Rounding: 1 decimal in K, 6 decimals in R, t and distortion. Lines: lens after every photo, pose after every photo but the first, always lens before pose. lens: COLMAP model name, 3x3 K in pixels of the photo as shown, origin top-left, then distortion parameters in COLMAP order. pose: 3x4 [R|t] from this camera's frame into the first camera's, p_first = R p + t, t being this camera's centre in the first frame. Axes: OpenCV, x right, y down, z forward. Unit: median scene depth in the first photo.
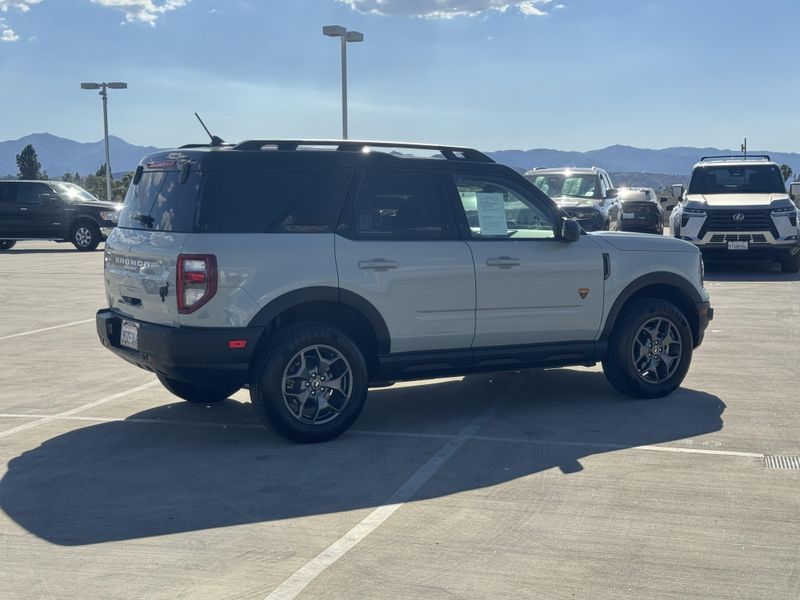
lens RADIAL K [[1202.2, 0, 375.9], [0, 1202.2, 301.3], [0, 0, 1]] dist [0.115125, -0.016286]
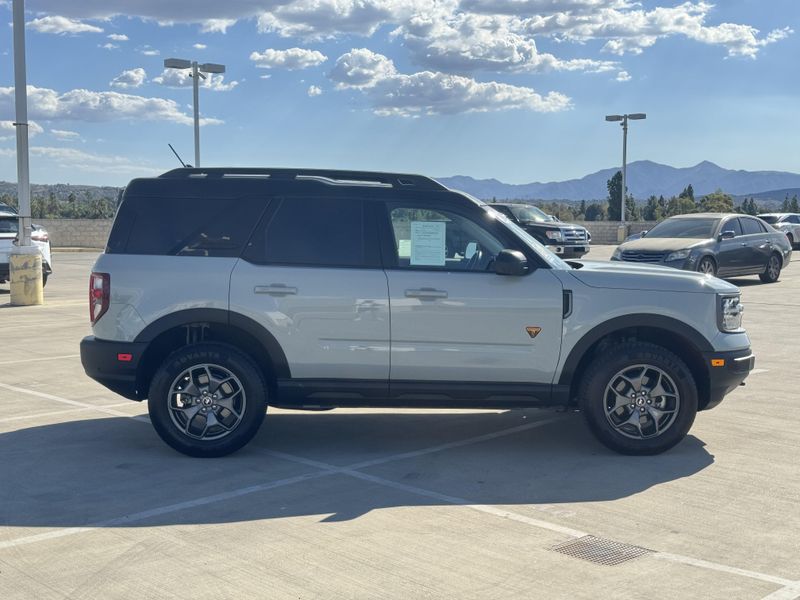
lens RADIAL K [[1074.6, 0, 400.0], [0, 1074.6, 300.0], [0, 0, 1]] dist [0.114804, -0.084100]
pose [[0.875590, 0.052944, -0.480146, 0.477423], [-0.057280, 0.998342, 0.005629, -0.029857], [0.479648, 0.022574, 0.877171, 0.227311]]
